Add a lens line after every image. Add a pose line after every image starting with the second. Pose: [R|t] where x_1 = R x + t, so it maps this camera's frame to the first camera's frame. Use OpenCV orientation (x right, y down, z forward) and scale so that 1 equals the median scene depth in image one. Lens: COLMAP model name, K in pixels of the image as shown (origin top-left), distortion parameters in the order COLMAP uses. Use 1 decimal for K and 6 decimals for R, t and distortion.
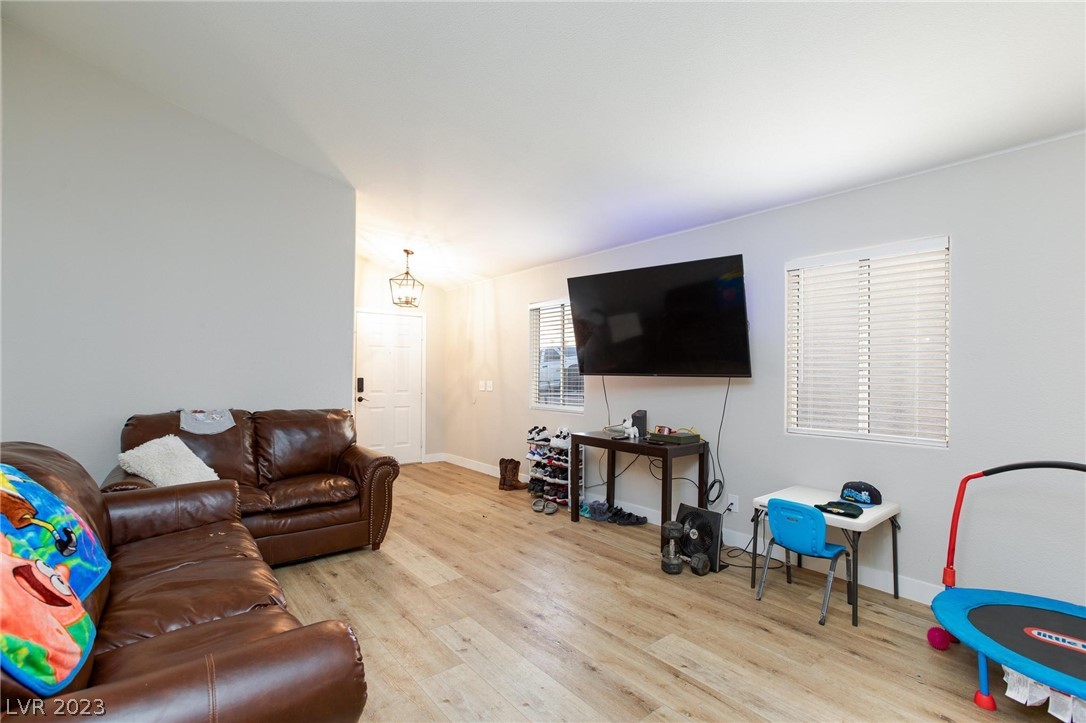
lens RADIAL K [[495.9, 0, 543.0], [0, 495.9, 361.5], [0, 0, 1]] dist [-0.038808, 0.024874]
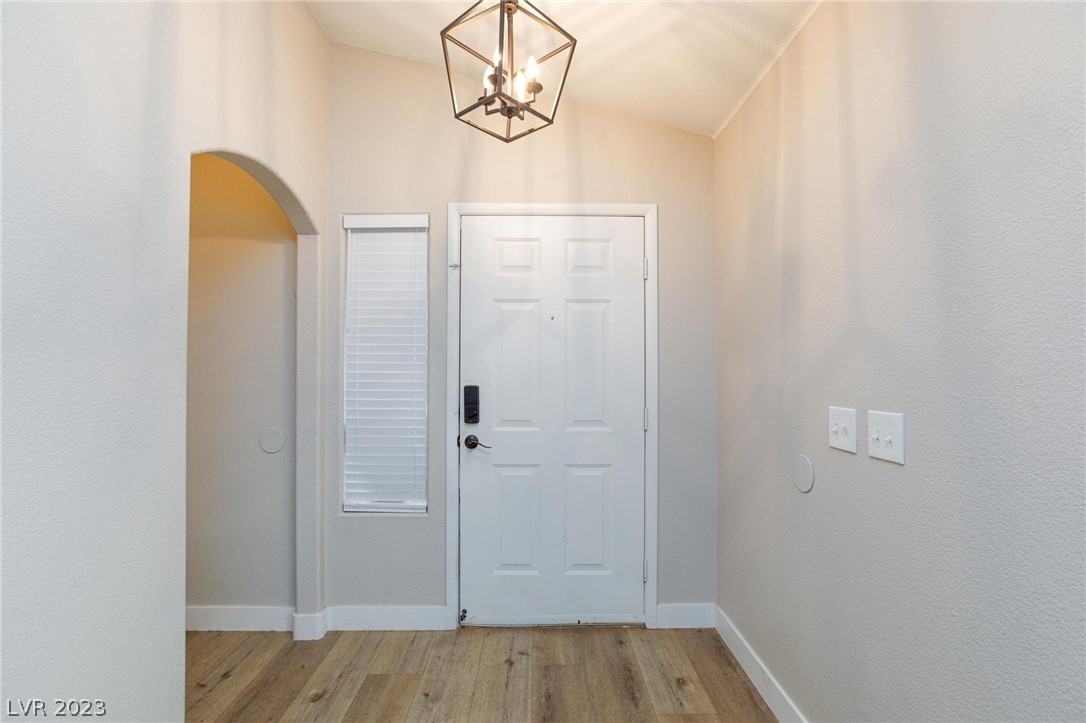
lens RADIAL K [[493.0, 0, 543.0], [0, 493.0, 361.5], [0, 0, 1]] dist [-0.039303, 0.024410]
pose [[0.787644, -0.015931, -0.615925, -0.164729], [0.020412, 0.999792, 0.000243, 0.027530], [0.615793, -0.012763, 0.787805, 1.306755]]
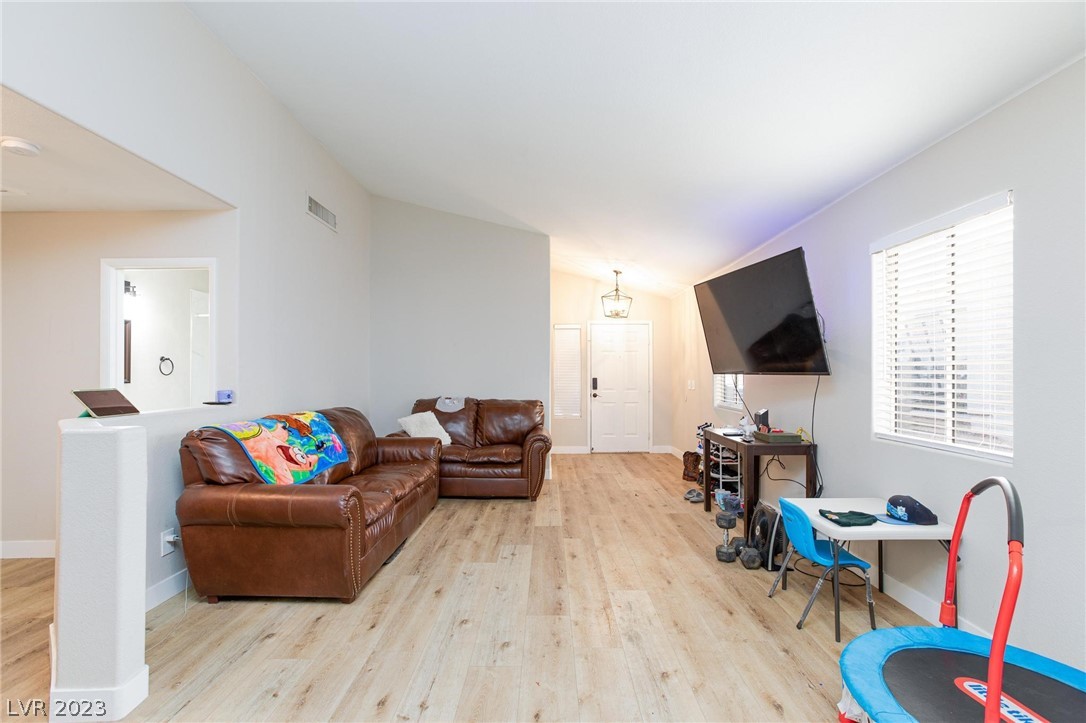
lens RADIAL K [[493.0, 0, 543.0], [0, 493.0, 361.5], [0, 0, 1]] dist [-0.039303, 0.024410]
pose [[0.768940, -0.023303, -0.638896, 0.560838], [0.021460, 0.999713, -0.010634, 0.004603], [0.638961, -0.005534, 0.769219, -0.045748]]
